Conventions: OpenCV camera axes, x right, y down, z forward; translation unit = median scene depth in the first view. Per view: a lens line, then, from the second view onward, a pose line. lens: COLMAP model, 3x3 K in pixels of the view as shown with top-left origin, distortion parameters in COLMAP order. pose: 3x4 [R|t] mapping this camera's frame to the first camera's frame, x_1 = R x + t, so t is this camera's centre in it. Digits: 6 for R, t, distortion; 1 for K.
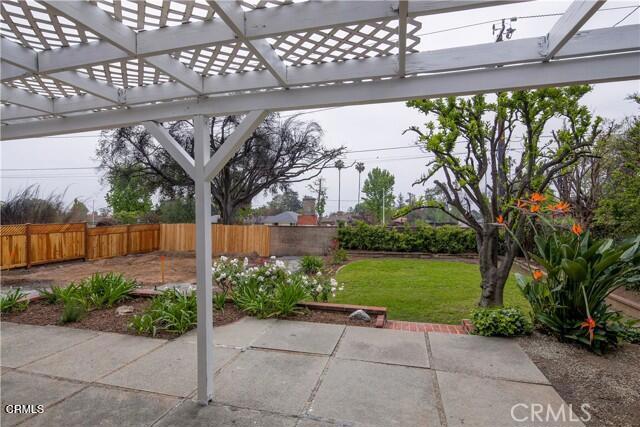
lens RADIAL K [[313.0, 0, 320.3], [0, 313.0, 212.9], [0, 0, 1]] dist [-0.004821, -0.003828]
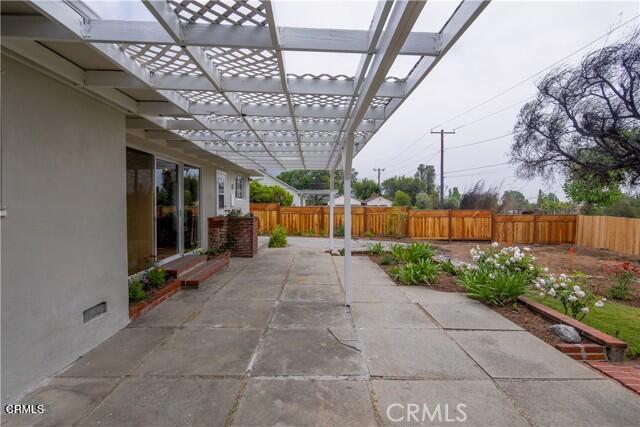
lens RADIAL K [[313.0, 0, 320.4], [0, 313.0, 212.6], [0, 0, 1]] dist [-0.004821, -0.003828]
pose [[0.261830, 0.039176, -0.964319, 0.245490], [-0.011597, 0.999231, 0.037446, 0.003523], [0.965044, 0.001379, 0.262083, 0.075163]]
